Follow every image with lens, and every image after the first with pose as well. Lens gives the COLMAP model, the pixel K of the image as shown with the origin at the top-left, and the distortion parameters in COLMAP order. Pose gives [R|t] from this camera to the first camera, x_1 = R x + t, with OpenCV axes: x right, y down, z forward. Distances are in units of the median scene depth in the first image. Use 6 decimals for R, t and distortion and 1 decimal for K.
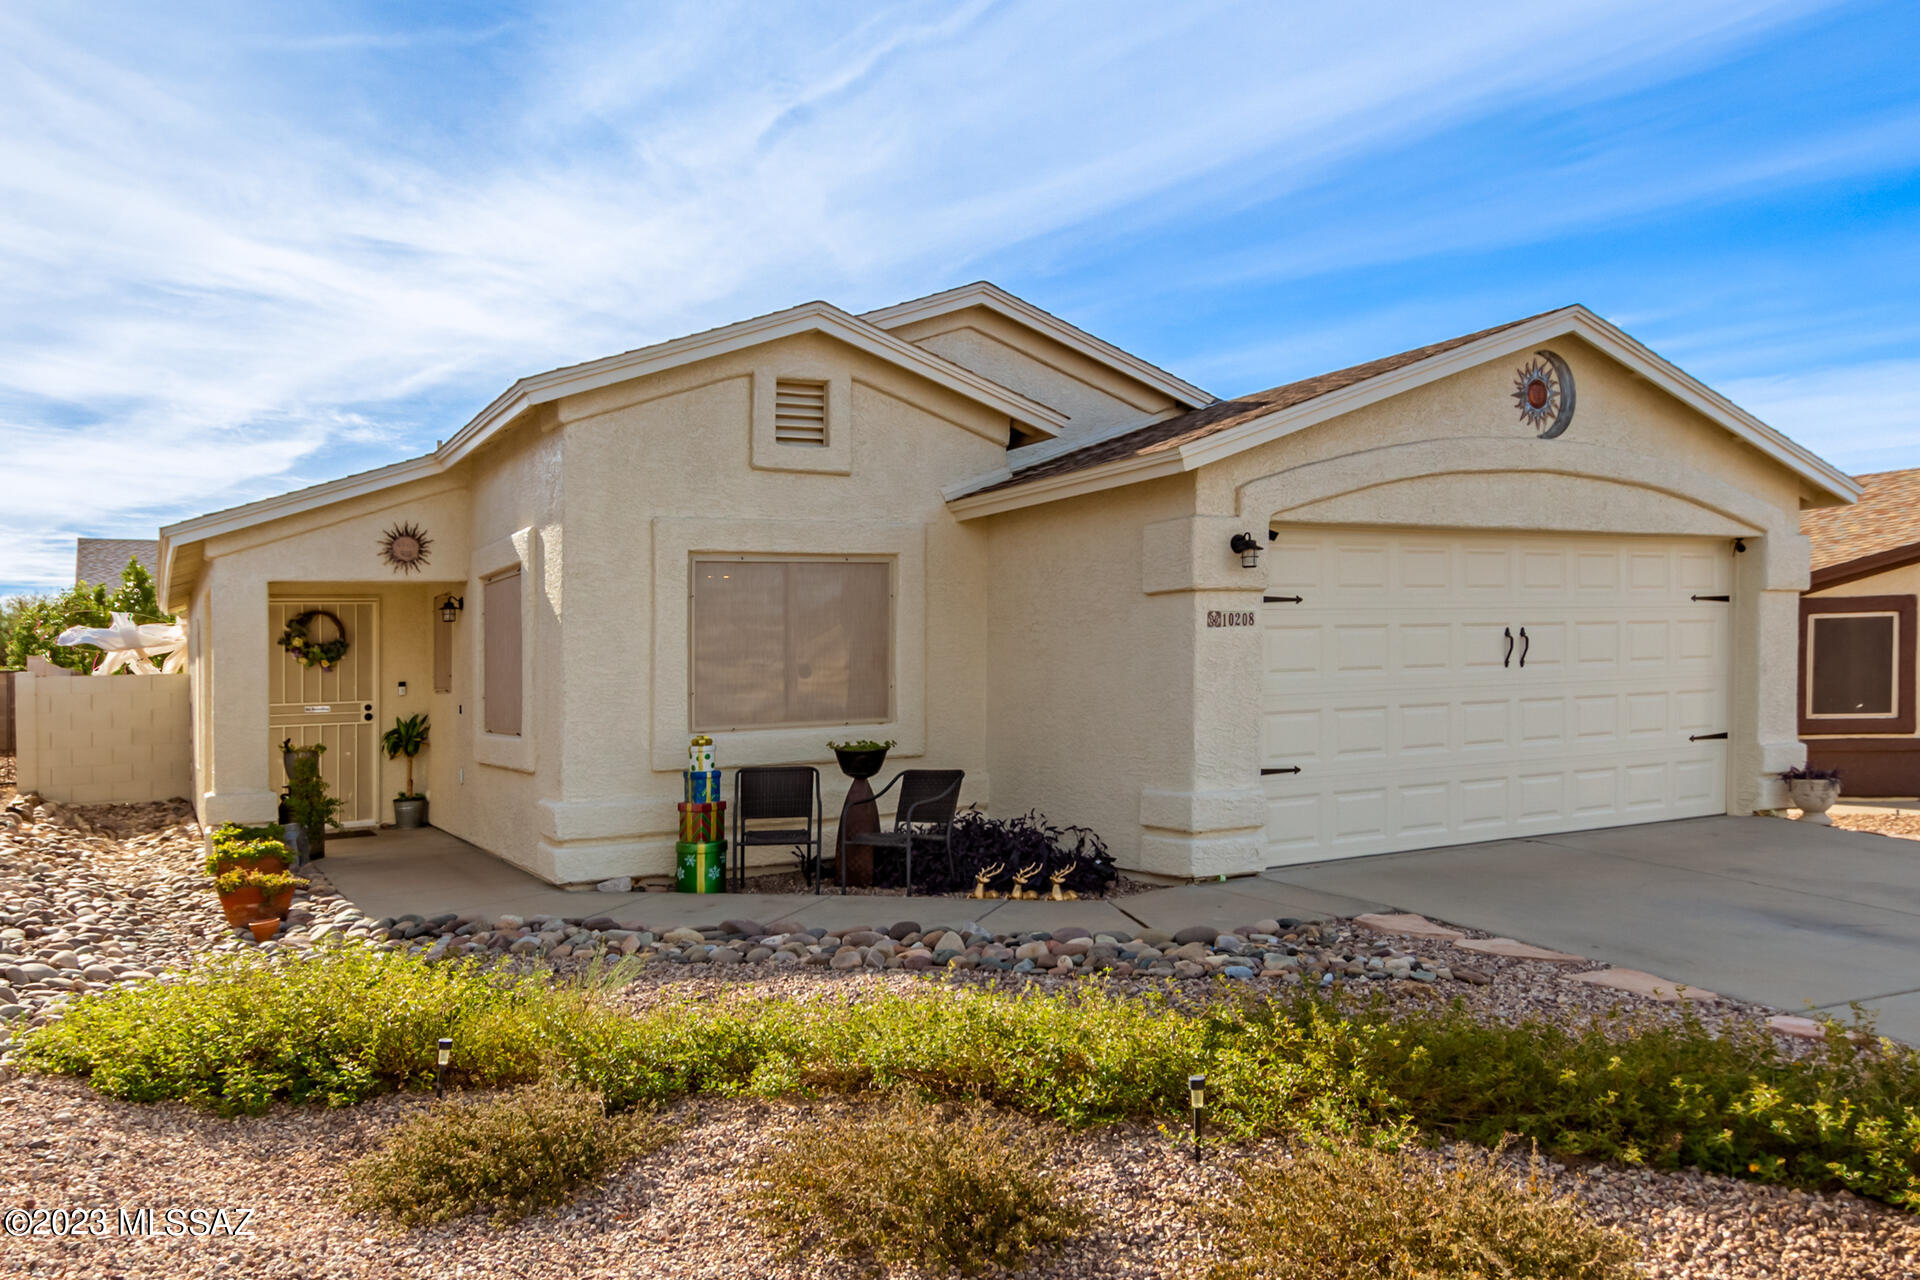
lens RADIAL K [[1453.7, 0, 960.0], [0, 1453.7, 733.0], [0, 0, 1]] dist [0.055898, -0.000551]
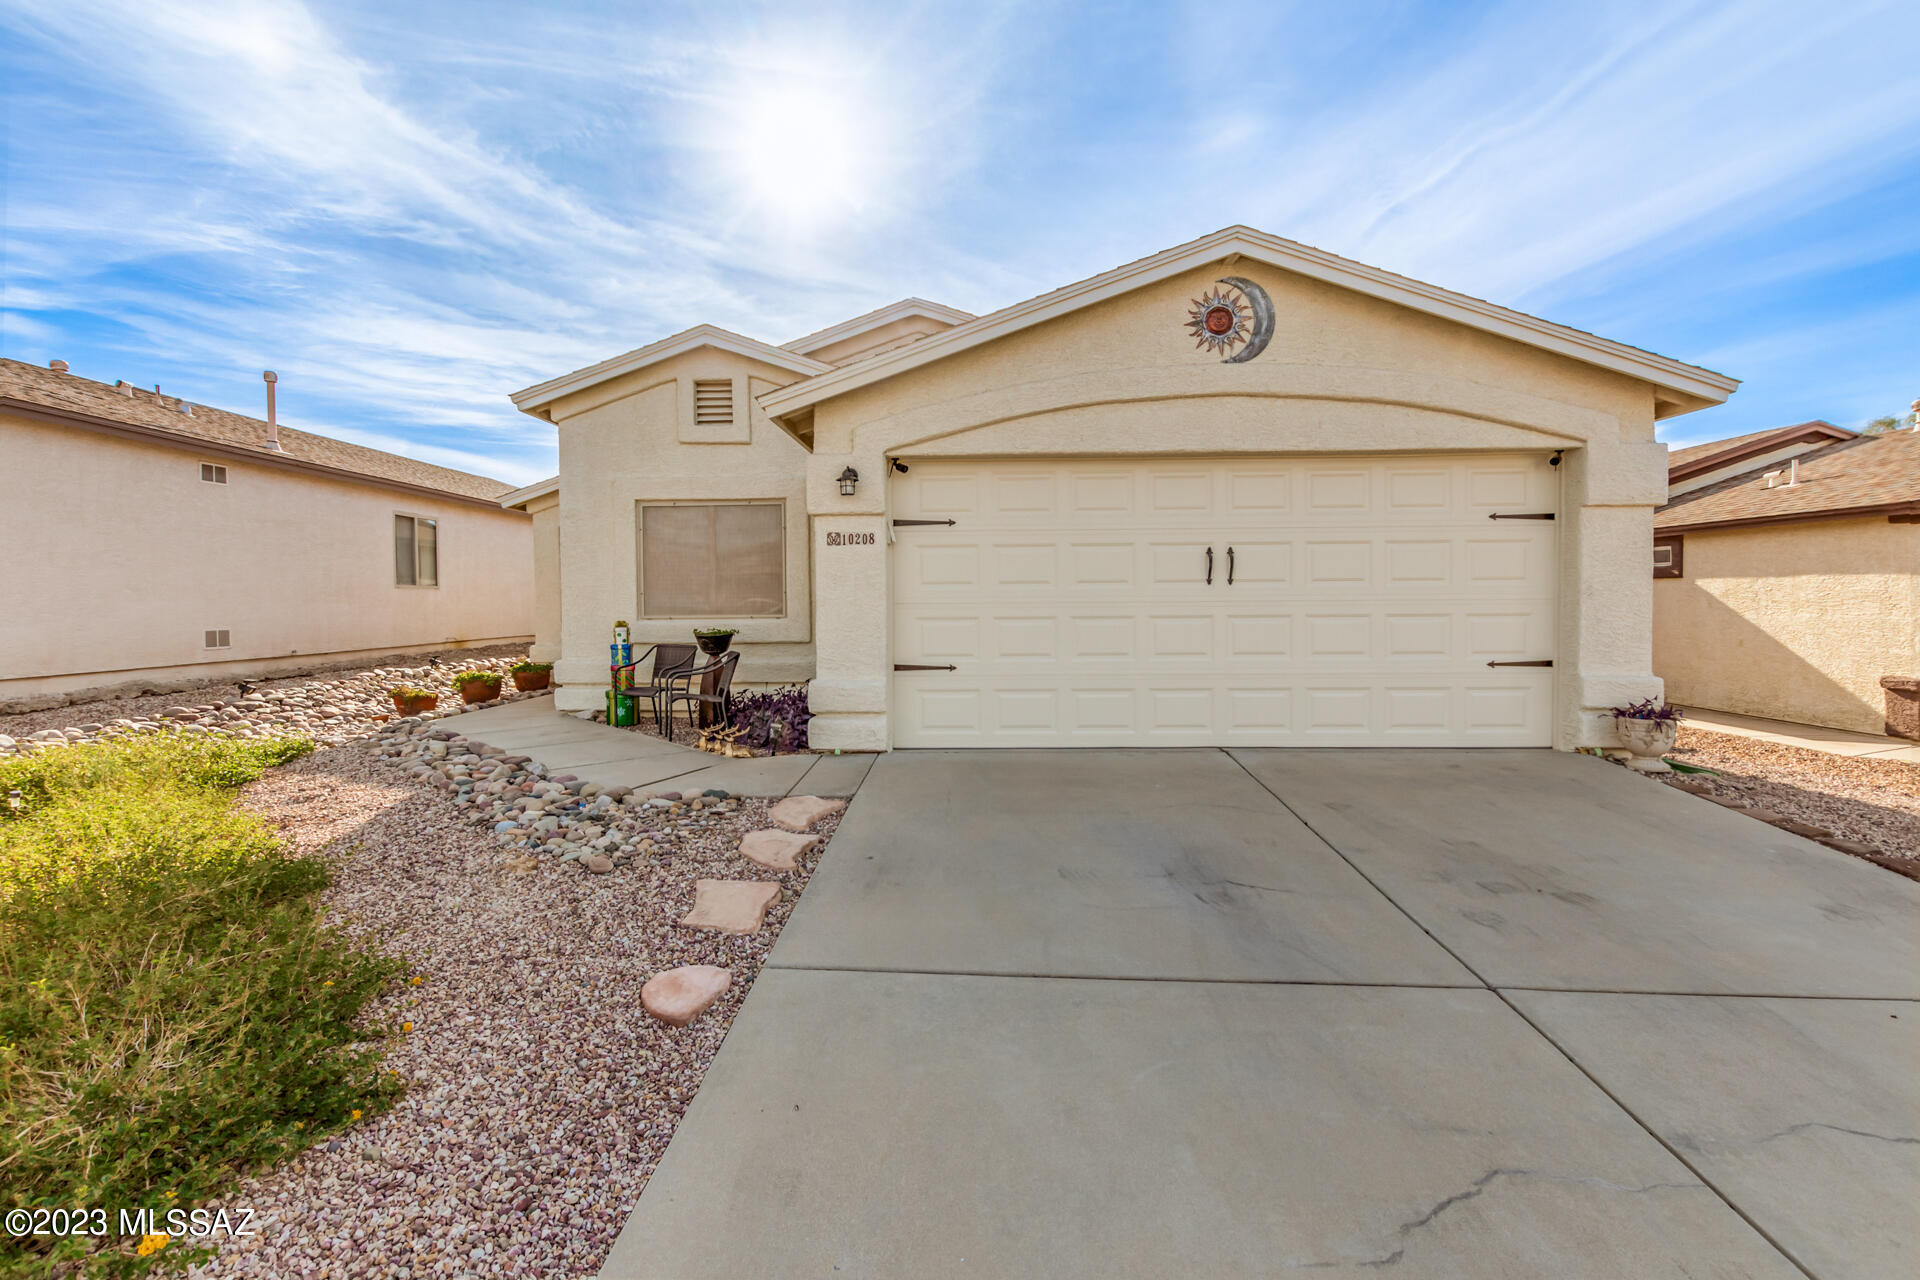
lens RADIAL K [[903.5, 0, 960.6], [0, 903.5, 630.1], [0, 0, 1]] dist [0.002422, -0.000377]
pose [[0.843891, 0.041038, -0.534942, 0.589264], [-0.039359, 0.999119, 0.014556, -0.015126], [0.535069, 0.008772, 0.844763, 0.367879]]
